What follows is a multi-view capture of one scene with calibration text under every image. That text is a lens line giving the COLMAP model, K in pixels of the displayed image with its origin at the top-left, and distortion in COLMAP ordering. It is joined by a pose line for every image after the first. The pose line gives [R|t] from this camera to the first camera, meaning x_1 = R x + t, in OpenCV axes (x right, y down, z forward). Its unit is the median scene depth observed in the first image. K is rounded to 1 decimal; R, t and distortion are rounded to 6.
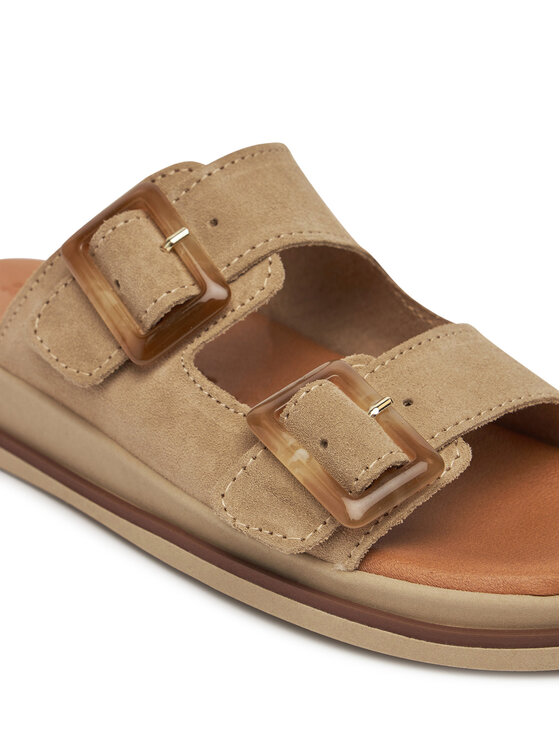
lens RADIAL K [[3503.3, 0, 280.0], [0, 3503.3, 373.0], [0, 0, 1]] dist [0.183120, -0.133877]
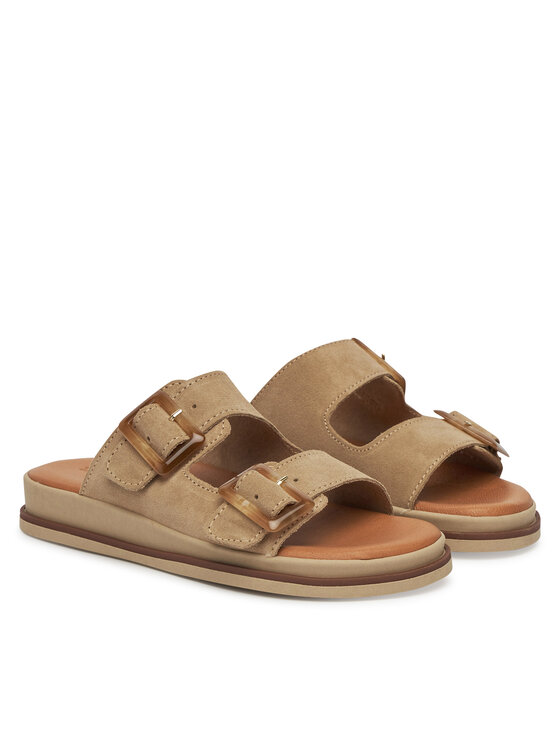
lens RADIAL K [[3503.3, 0, 280.0], [0, 3503.3, 373.0], [0, 0, 1]] dist [0.183120, -0.133877]
pose [[0.997263, -0.067315, 0.030566, -0.030362], [0.070776, 0.988769, -0.131632, 0.210088], [-0.021362, 0.133435, 0.990827, -1.014232]]
